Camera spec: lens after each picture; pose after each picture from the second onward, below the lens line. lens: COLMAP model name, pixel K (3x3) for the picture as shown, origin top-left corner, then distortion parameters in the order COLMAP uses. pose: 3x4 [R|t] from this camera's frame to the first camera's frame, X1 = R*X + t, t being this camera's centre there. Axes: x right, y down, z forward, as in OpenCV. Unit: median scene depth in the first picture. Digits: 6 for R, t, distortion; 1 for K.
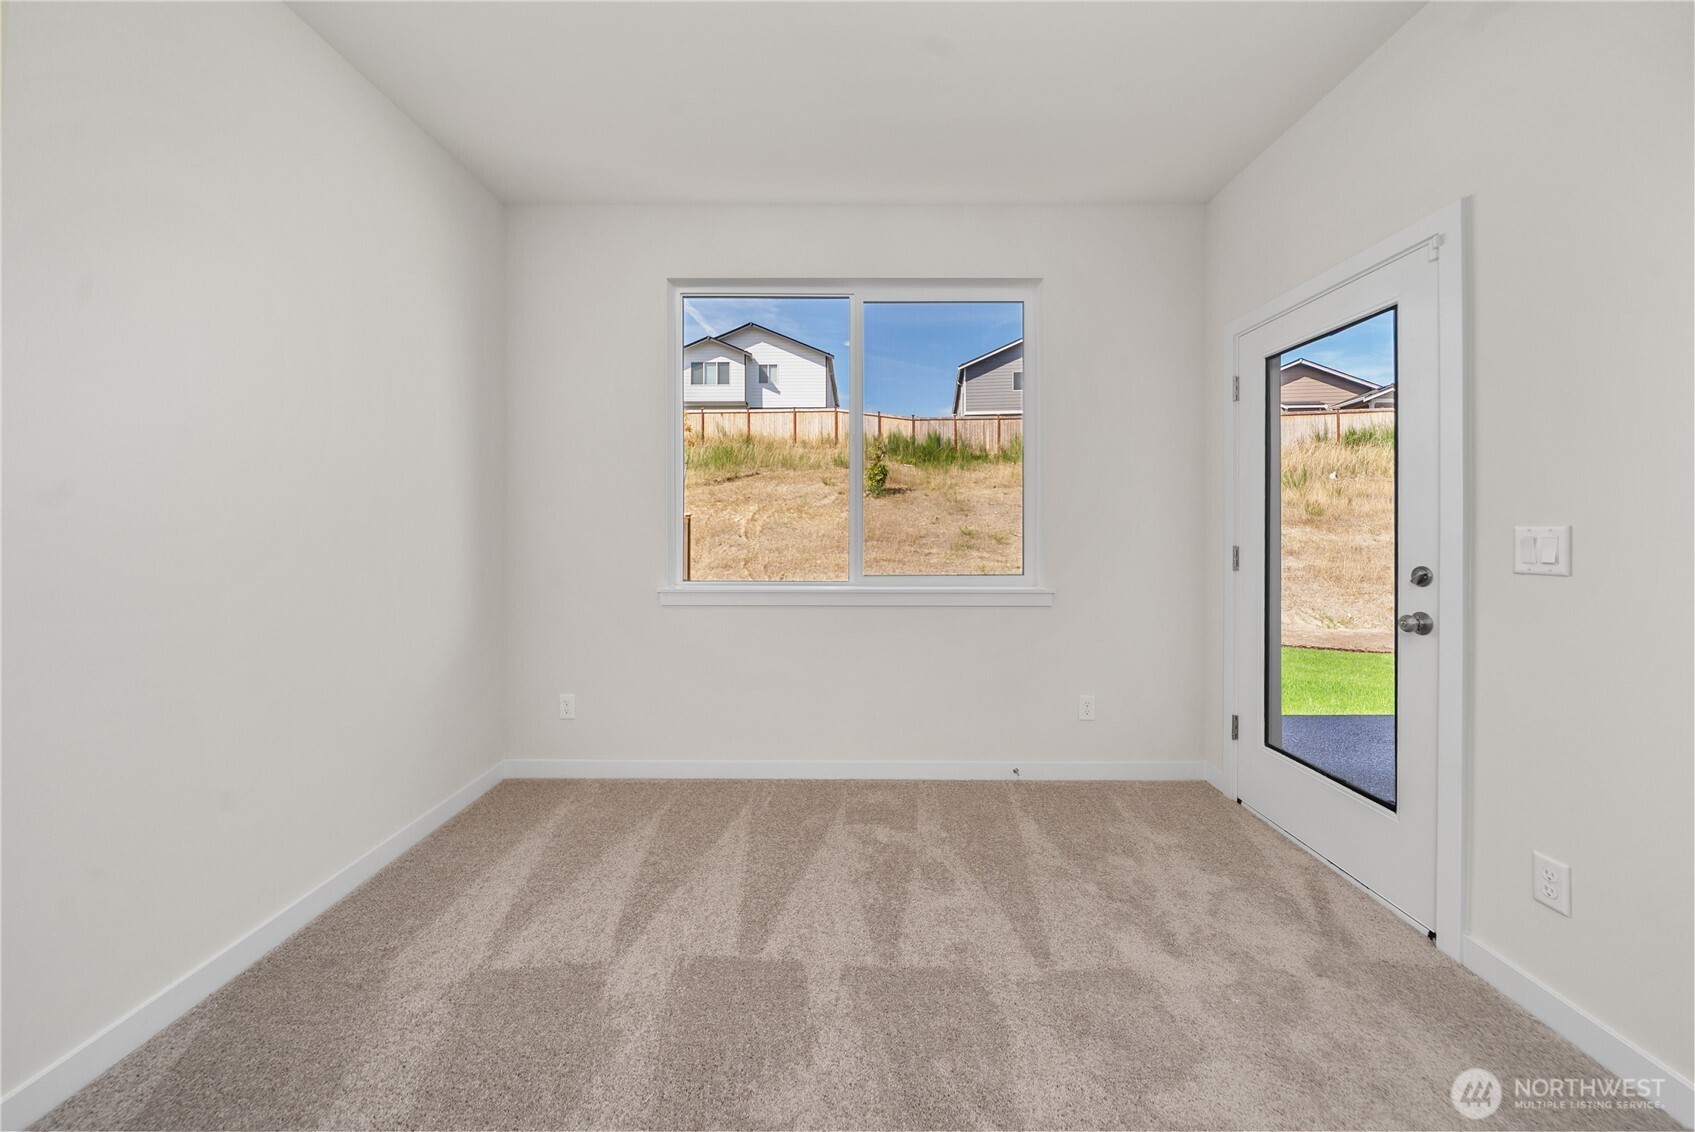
lens RADIAL K [[605.2, 0, 836.7], [0, 605.2, 523.9], [0, 0, 1]] dist [-0.006750, -0.000264]
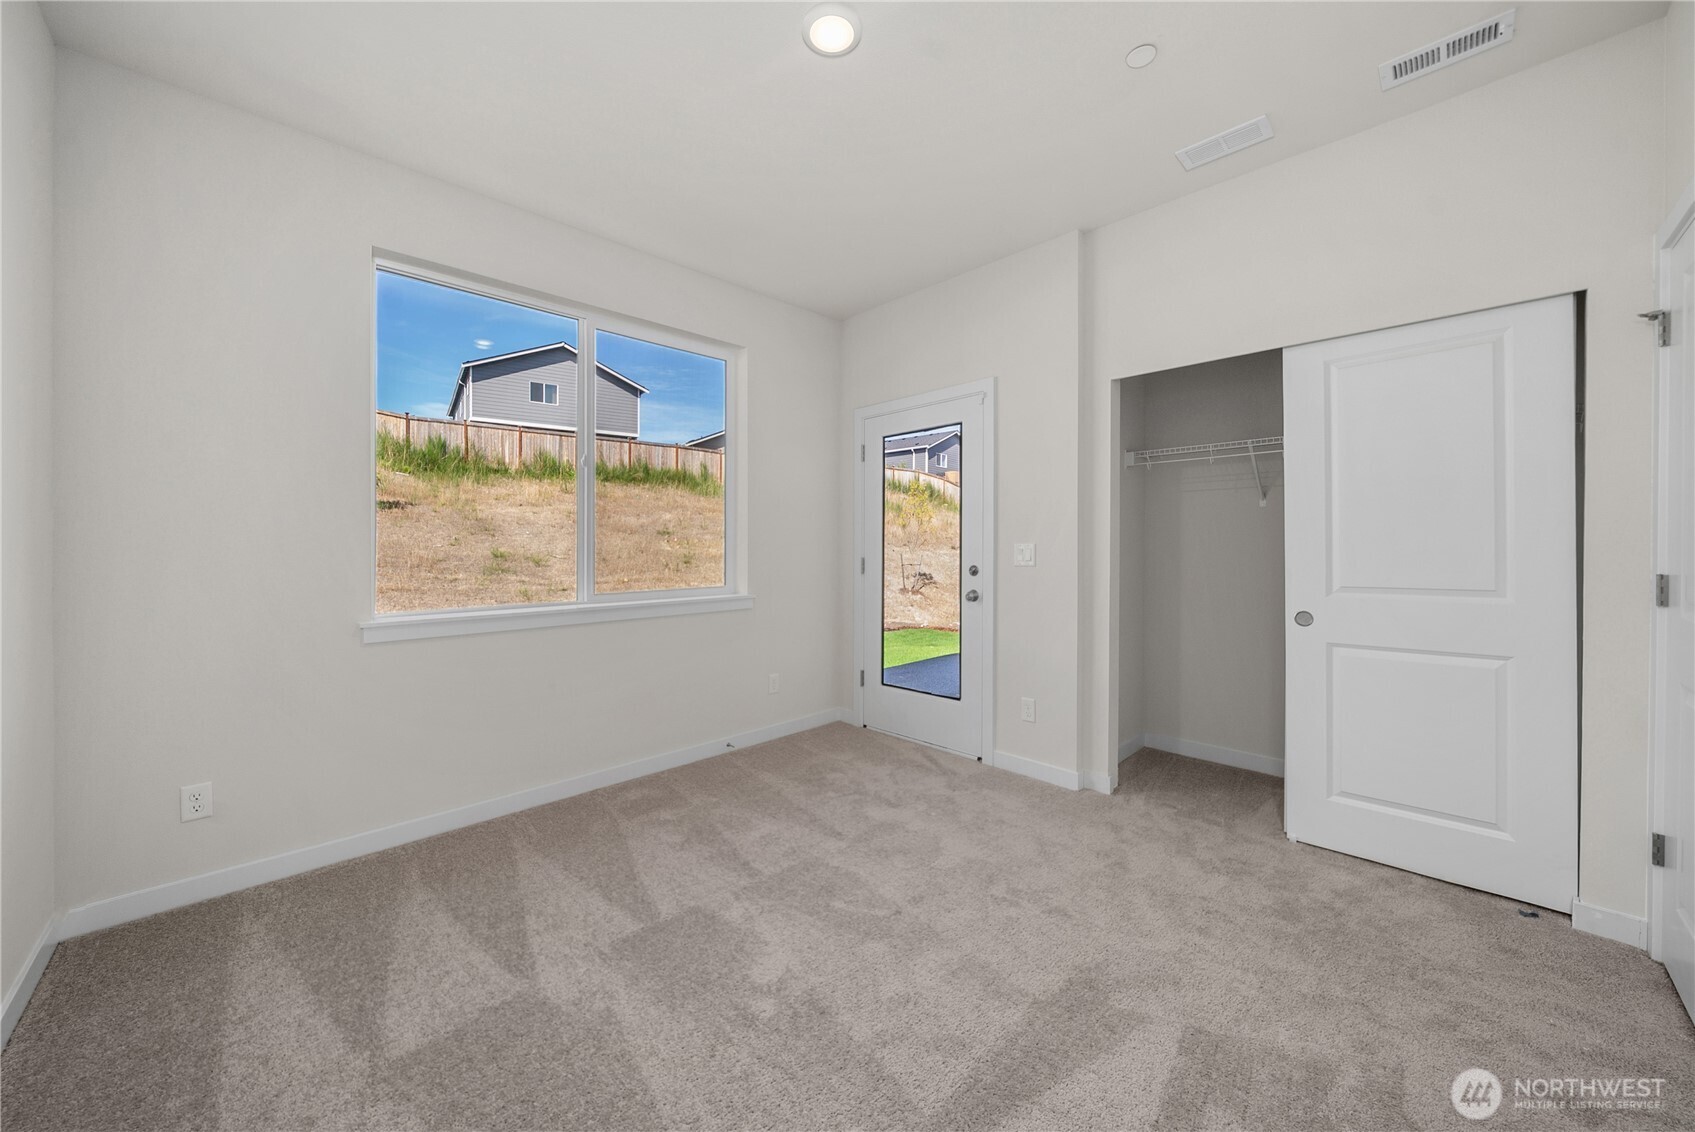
lens RADIAL K [[611.2, 0, 842.5], [0, 611.2, 548.0], [0, 0, 1]] dist [-0.004388, -0.000404]
pose [[0.707252, -0.006076, 0.706935, -0.448801], [0.002722, 0.999979, 0.005872, 0.003300], [-0.706956, -0.002229, 0.707254, -0.041354]]
